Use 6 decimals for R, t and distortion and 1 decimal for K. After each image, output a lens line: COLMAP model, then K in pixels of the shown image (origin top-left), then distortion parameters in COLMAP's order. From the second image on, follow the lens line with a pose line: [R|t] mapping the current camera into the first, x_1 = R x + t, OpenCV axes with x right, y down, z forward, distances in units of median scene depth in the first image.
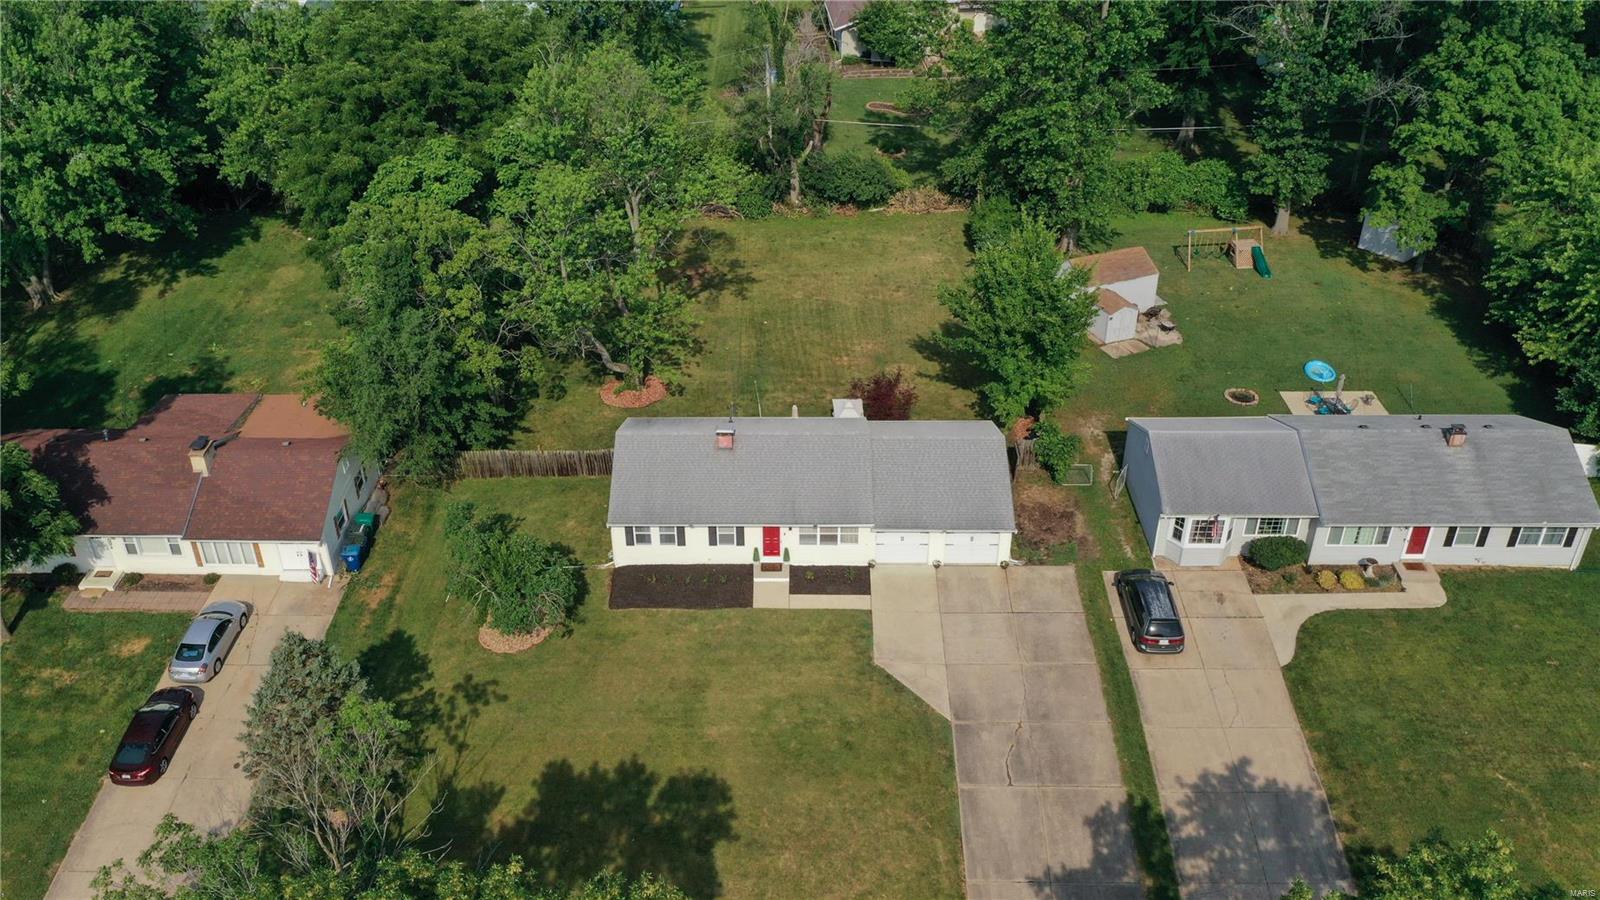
lens RADIAL K [[1370.3, 0, 800.0], [0, 1370.3, 450.0], [0, 0, 1]] dist [-0.002164, -0.000039]
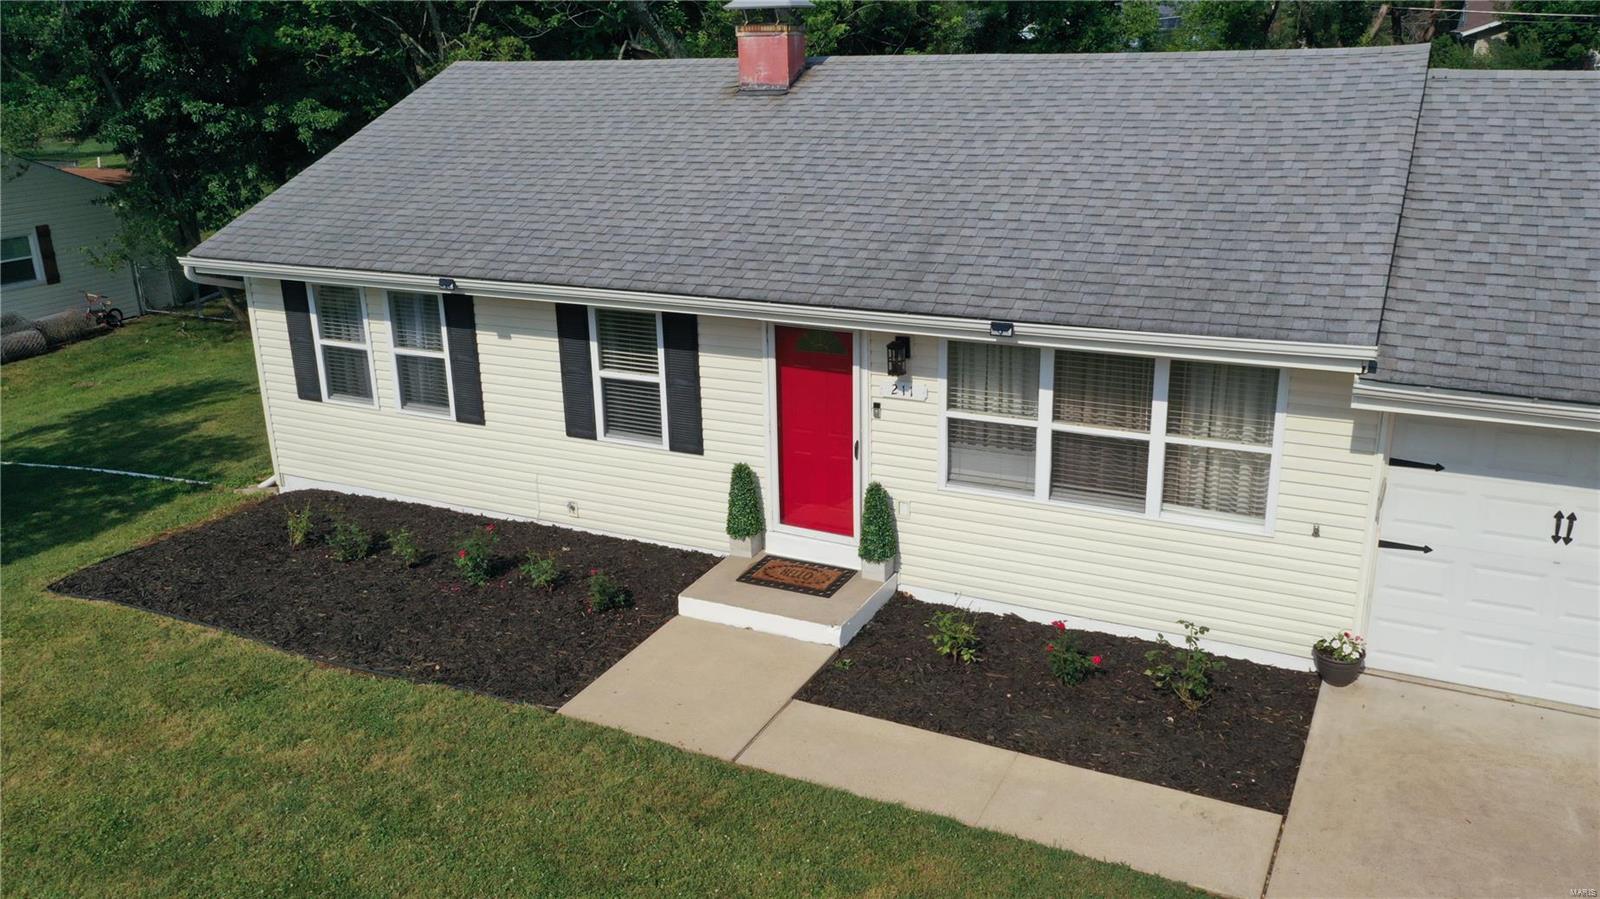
lens RADIAL K [[1299.5, 0, 800.0], [0, 1299.5, 449.5], [0, 0, 1]] dist [0.007265, 0.003063]
pose [[0.899372, 0.124032, -0.419221, 0.057663], [-0.223674, 0.954450, -0.197471, 0.105934], [0.375632, 0.271369, 0.886149, 0.831233]]
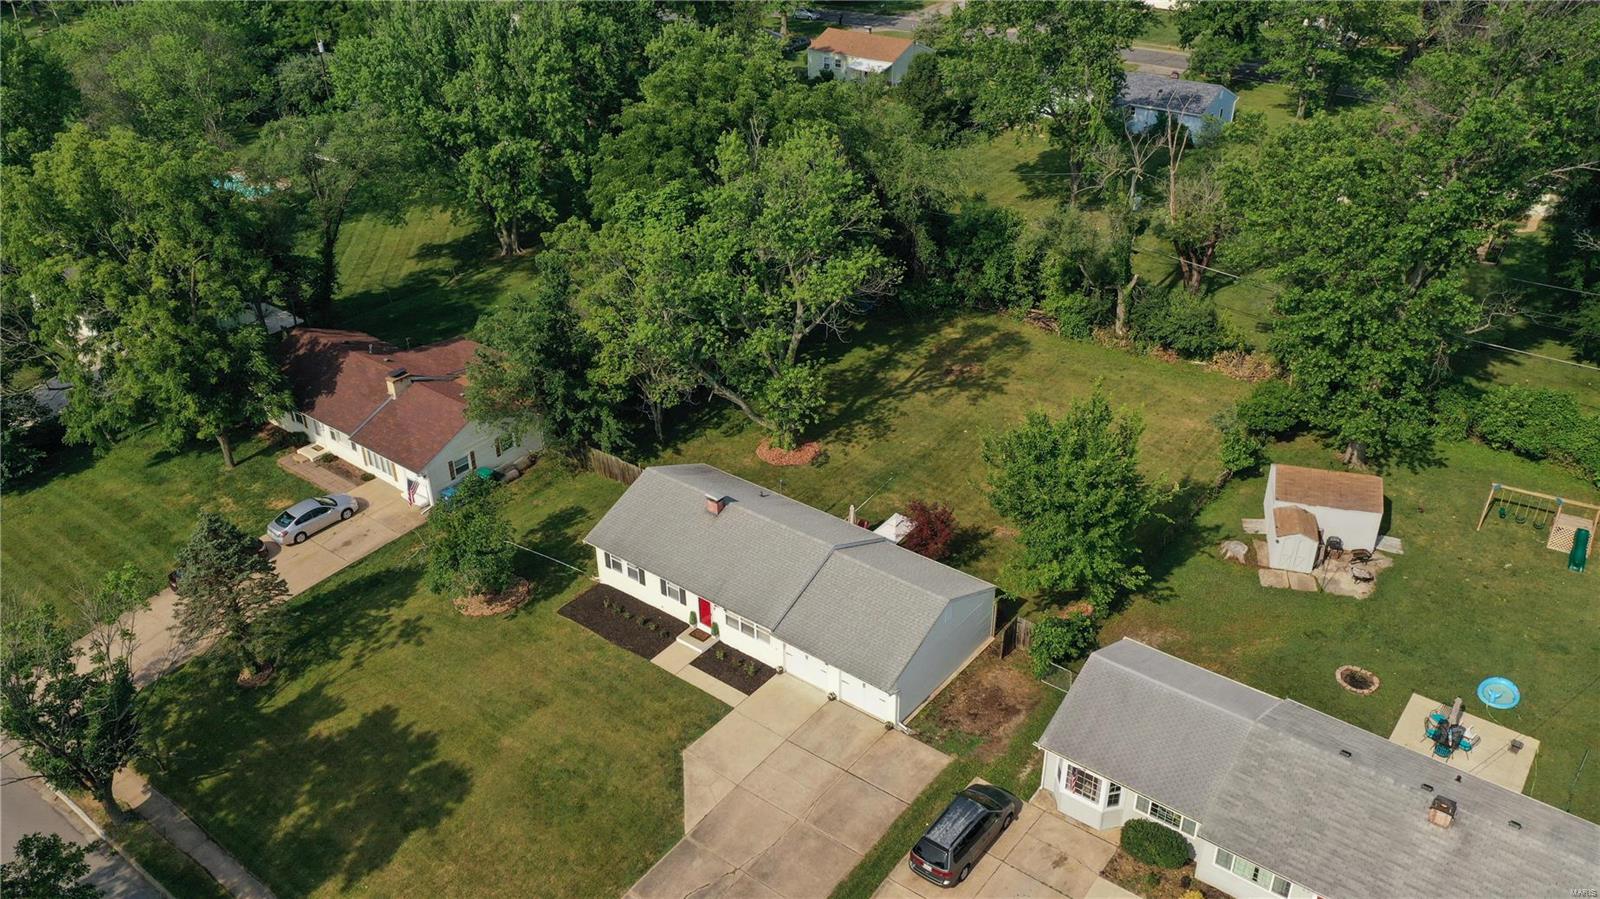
lens RADIAL K [[1299.5, 0, 800.0], [0, 1299.5, 449.5], [0, 0, 1]] dist [0.007265, 0.003063]
pose [[0.801353, 0.302220, -0.516232, 0.506308], [-0.325157, 0.944433, 0.048159, -0.119009], [0.502101, 0.129265, 0.855093, 0.182876]]
